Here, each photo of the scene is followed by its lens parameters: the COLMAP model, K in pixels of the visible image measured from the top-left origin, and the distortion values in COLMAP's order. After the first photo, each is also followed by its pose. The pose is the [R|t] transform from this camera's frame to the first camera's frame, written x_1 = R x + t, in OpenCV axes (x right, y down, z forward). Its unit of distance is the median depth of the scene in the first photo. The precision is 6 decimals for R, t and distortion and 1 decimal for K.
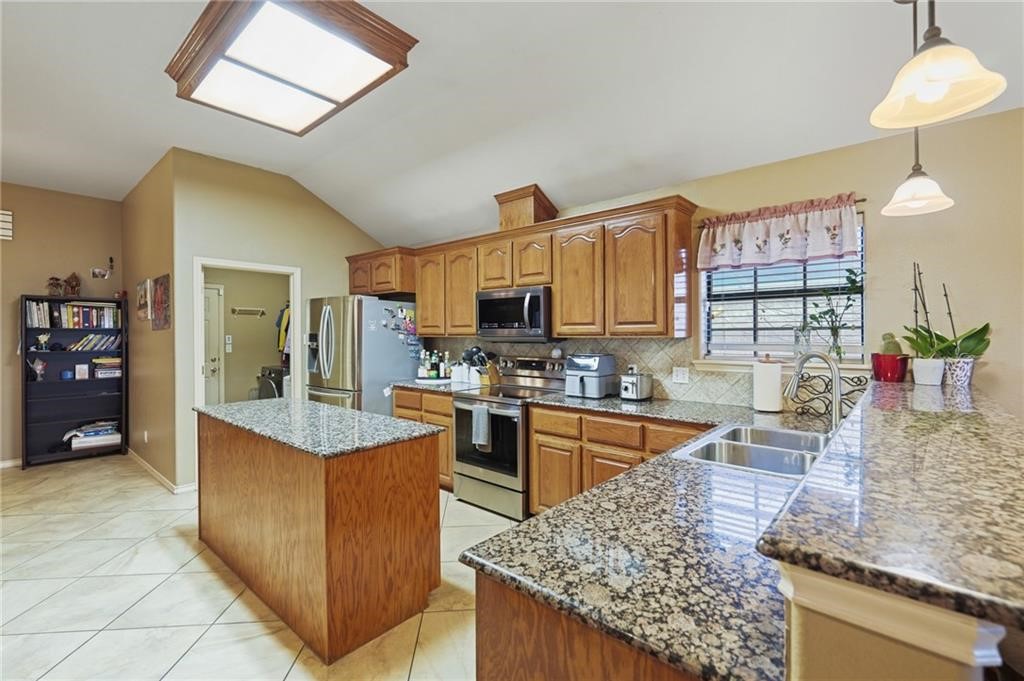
lens RADIAL K [[452.9, 0, 514.8], [0, 452.9, 333.6], [0, 0, 1]] dist [-0.000173, 0.000511]
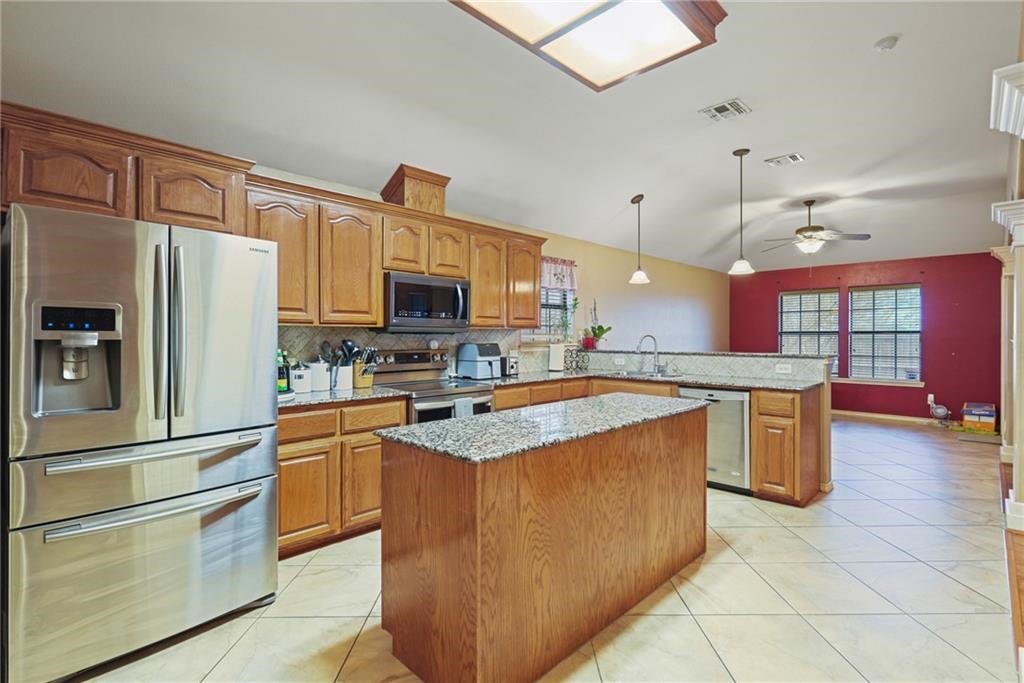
lens RADIAL K [[483.5, 0, 516.9], [0, 483.5, 336.6], [0, 0, 1]] dist [0.007343, 0.000260]
pose [[0.058698, 0.003264, 0.998270, -1.133921], [0.000476, 0.999994, -0.003297, 0.033818], [-0.998276, 0.000669, 0.058696, 0.863613]]
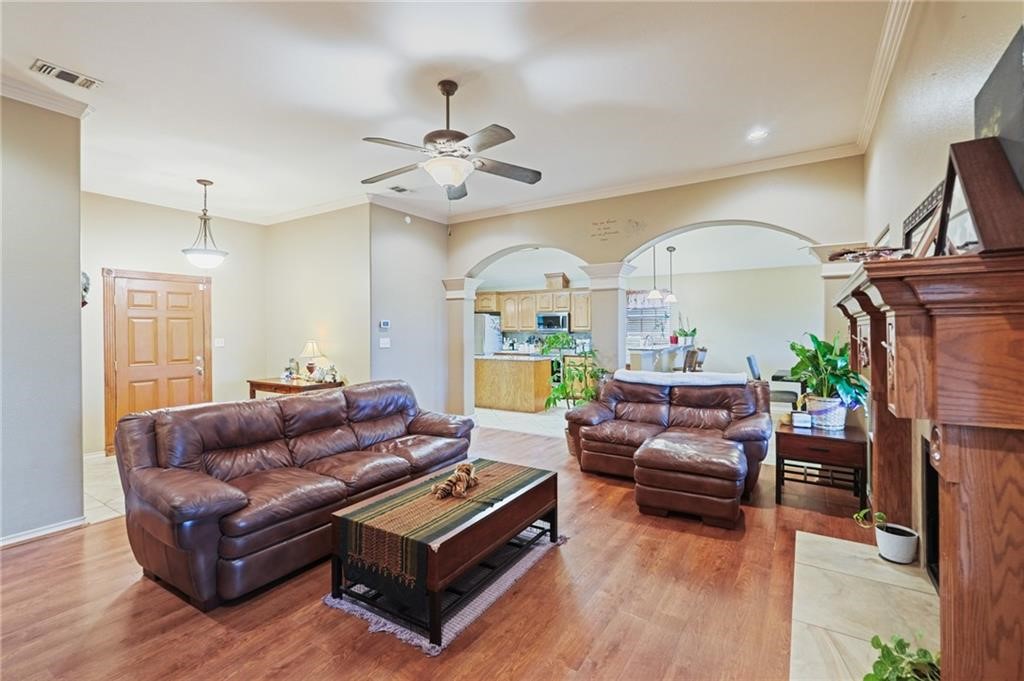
lens RADIAL K [[452.9, 0, 509.8], [0, 452.9, 330.0], [0, 0, 1]] dist [-0.000173, 0.000511]
pose [[0.990746, 0.000984, 0.135727, -0.670571], [-0.001032, 0.999999, 0.000287, -0.001995], [-0.135727, -0.000424, 0.990746, -1.680642]]
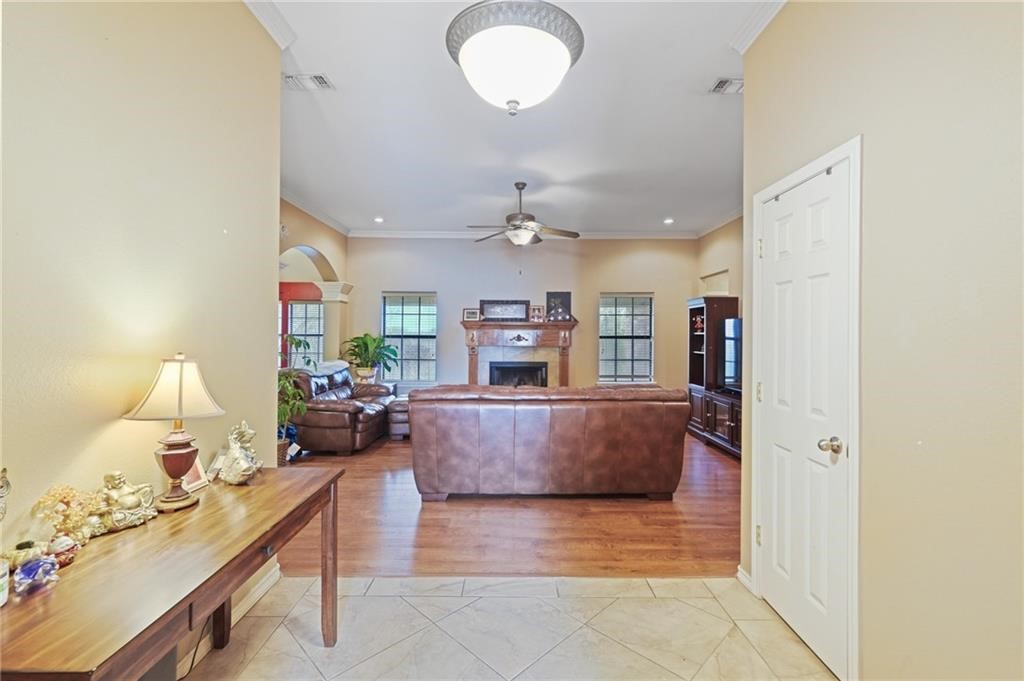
lens RADIAL K [[452.9, 0, 515.6], [0, 452.9, 330.1], [0, 0, 1]] dist [-0.000173, 0.000511]
pose [[-0.665983, 0.013584, 0.745843, -1.763047], [-0.001227, 0.999813, -0.019306, 0.027362], [-0.745966, -0.013773, -0.665842, 0.217638]]
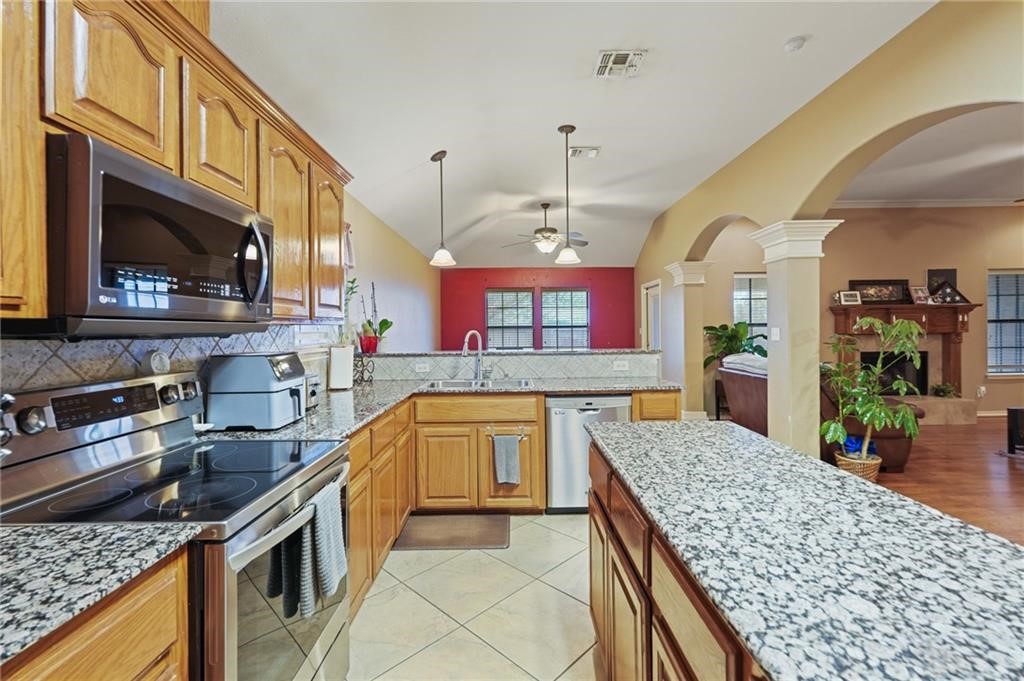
lens RADIAL K [[452.9, 0, 512.8], [0, 452.9, 327.4], [0, 0, 1]] dist [-0.000173, 0.000511]
pose [[-0.657691, 0.015255, 0.753133, -0.506440], [0.017042, 0.999840, -0.005370, 0.021537], [-0.753095, 0.009303, -0.657846, 1.185302]]
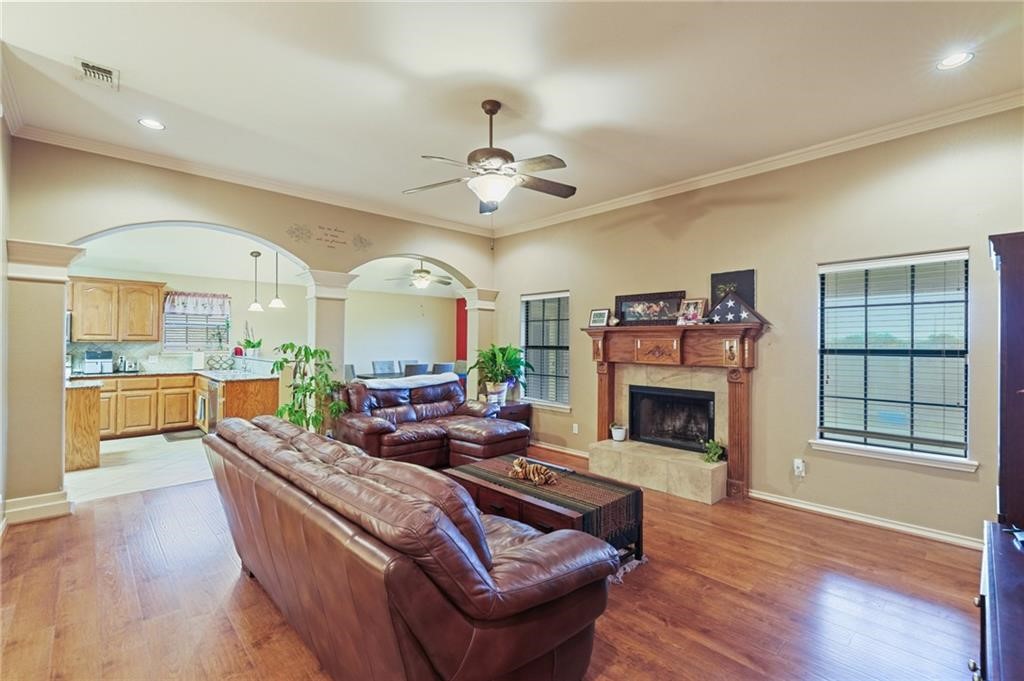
lens RADIAL K [[452.9, 0, 513.8], [0, 452.9, 339.3], [0, 0, 1]] dist [-0.000173, 0.000511]
pose [[0.100466, 0.013510, 0.994849, -1.580295], [-0.007665, 0.999889, -0.012804, 0.008517], [-0.994911, -0.006339, 0.100559, -0.922520]]
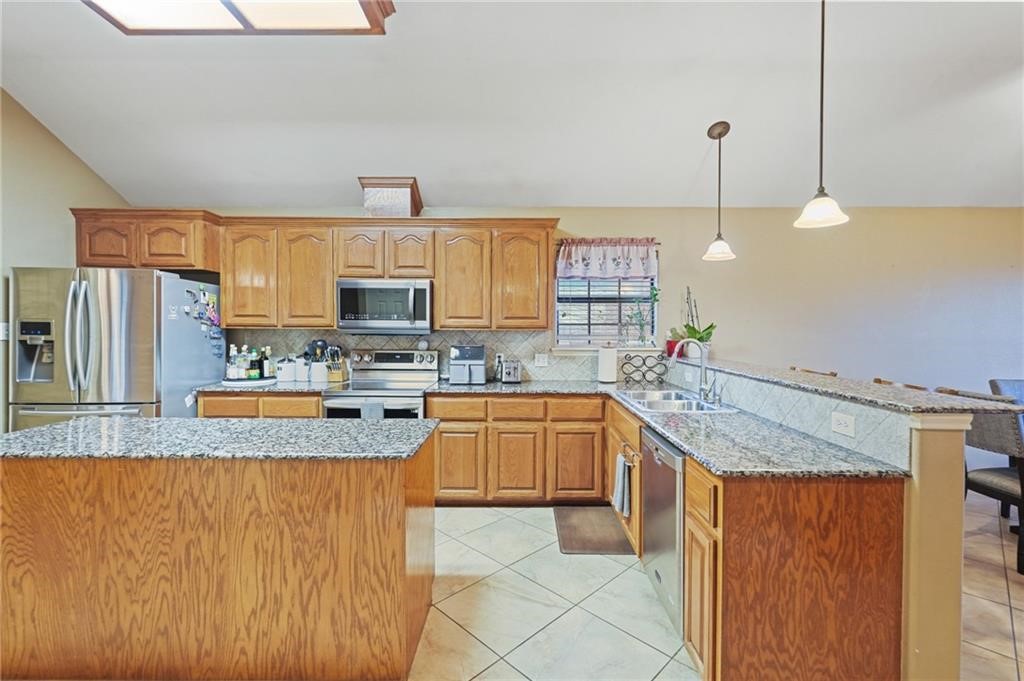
lens RADIAL K [[452.9, 0, 518.1], [0, 452.9, 334.9], [0, 0, 1]] dist [-0.000173, 0.000511]
pose [[0.756594, -0.003033, 0.653878, -0.482814], [-0.008294, 0.999864, 0.014235, 0.004218], [-0.653832, -0.016193, 0.756466, 0.091057]]
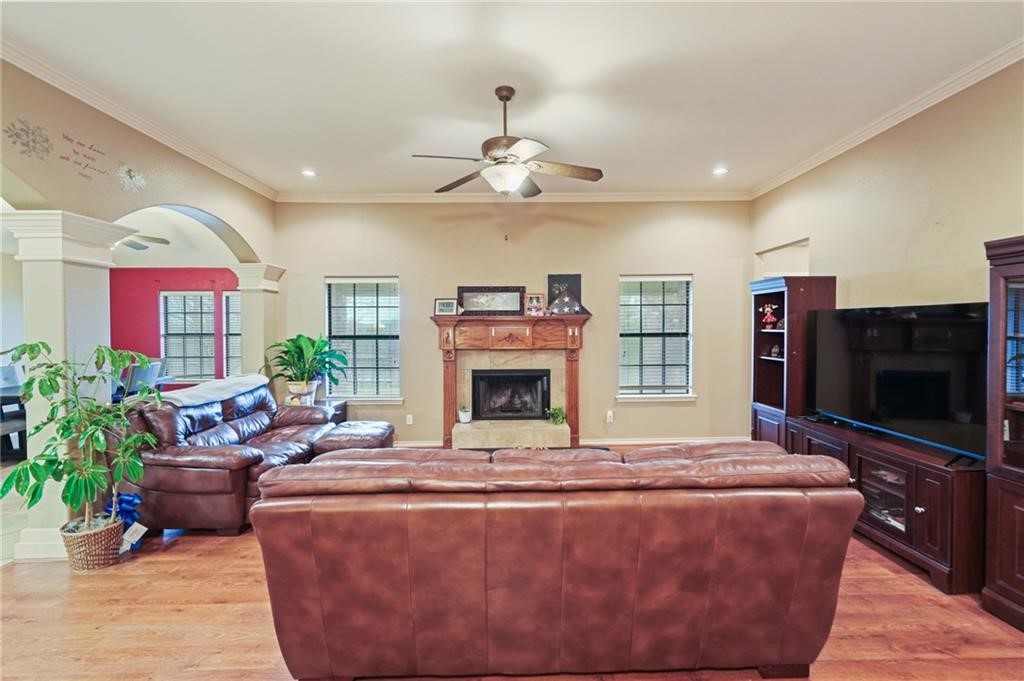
lens RADIAL K [[452.9, 0, 514.6], [0, 452.9, 332.9], [0, 0, 1]] dist [-0.000173, 0.000511]
pose [[-0.664377, 0.000847, 0.747397, -1.359023], [0.009665, 0.999925, 0.007457, -0.005276], [-0.747335, 0.012178, -0.664336, -0.185479]]
